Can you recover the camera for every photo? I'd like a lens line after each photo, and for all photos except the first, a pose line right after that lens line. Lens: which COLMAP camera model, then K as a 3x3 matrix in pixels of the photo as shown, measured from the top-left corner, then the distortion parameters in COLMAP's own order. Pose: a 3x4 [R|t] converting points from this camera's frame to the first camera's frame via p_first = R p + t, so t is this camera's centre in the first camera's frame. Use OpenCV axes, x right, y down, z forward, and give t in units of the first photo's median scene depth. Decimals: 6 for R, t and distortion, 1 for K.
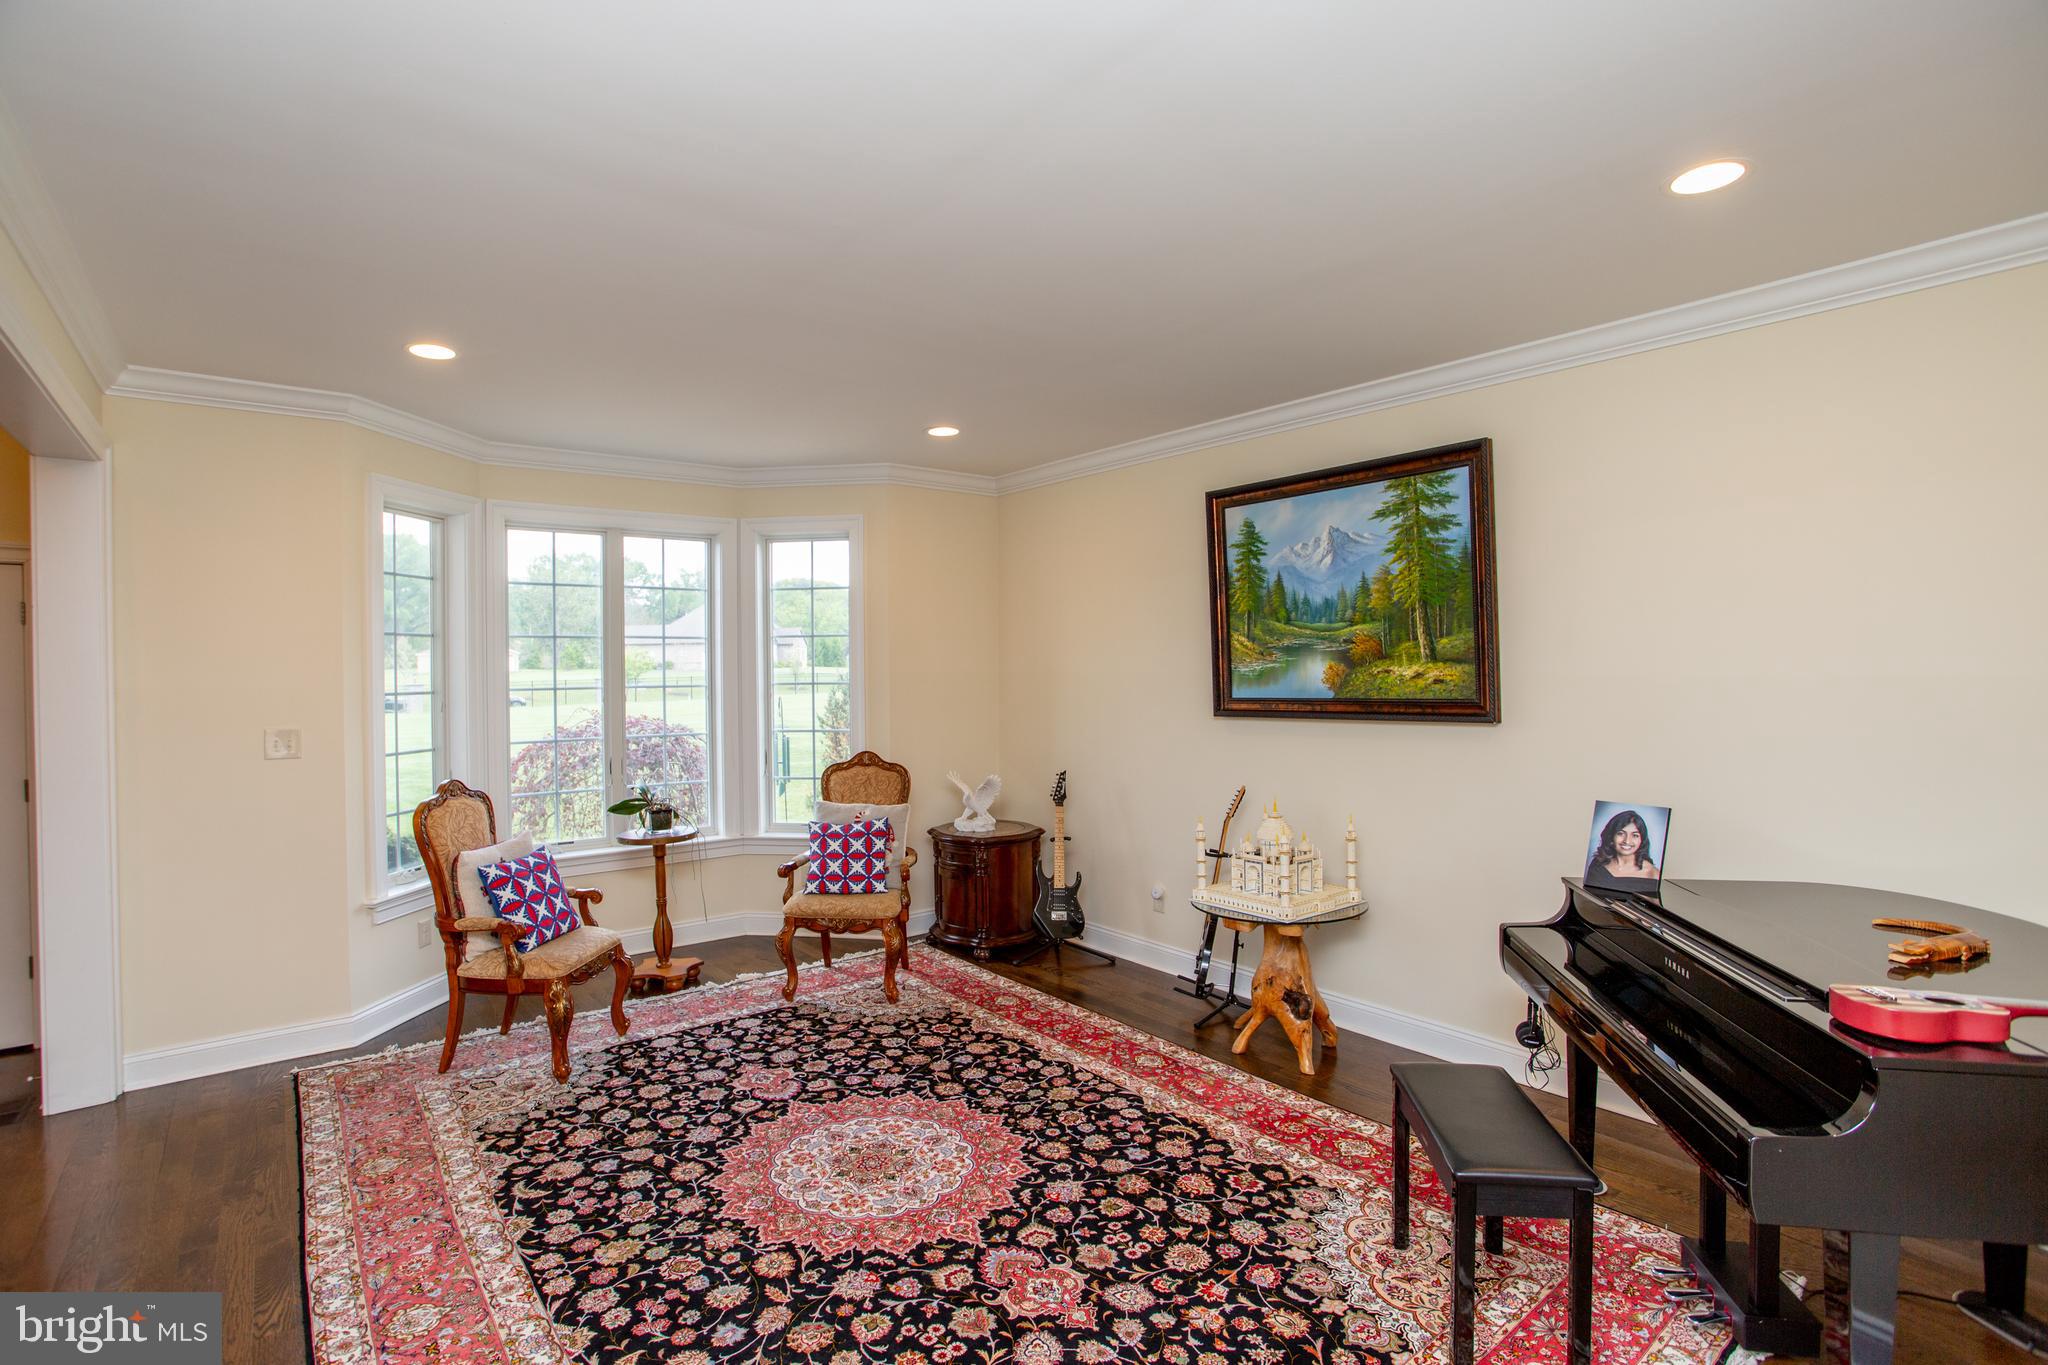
lens RADIAL K [[994.7, 0, 1013.9], [0, 994.7, 669.5], [0, 0, 1]] dist [-0.086300, 0.044021]
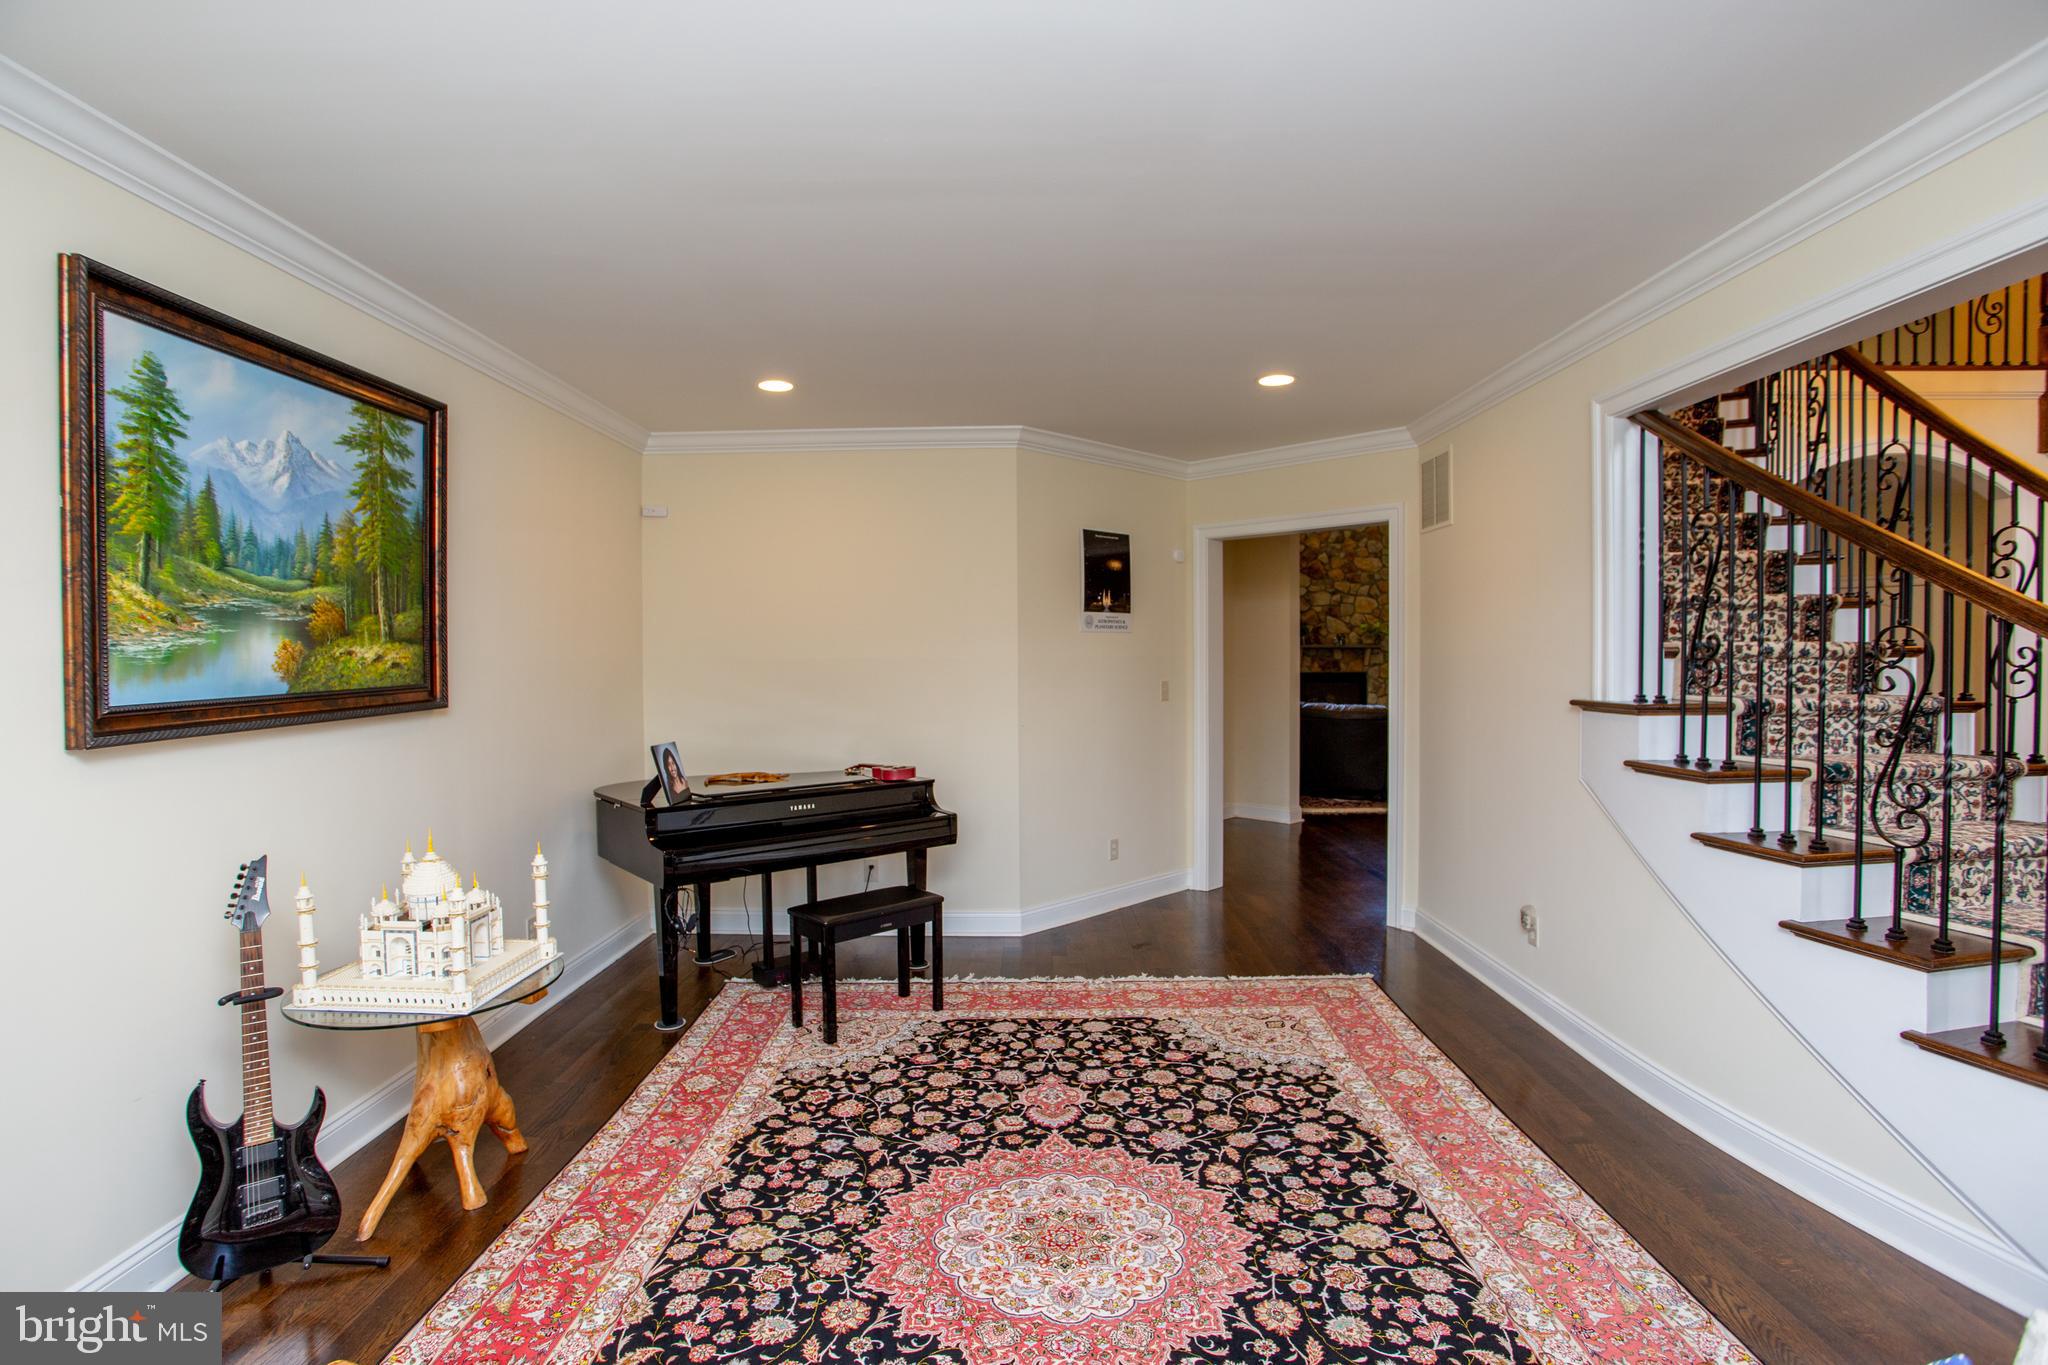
lens RADIAL K [[994.7, 0, 1013.9], [0, 994.7, 669.5], [0, 0, 1]] dist [-0.086300, 0.044021]
pose [[-0.777055, 0.004346, 0.629417, -0.599004], [0.015309, 0.999811, 0.011996, 0.016877], [-0.629246, 0.018957, -0.776975, 1.570344]]
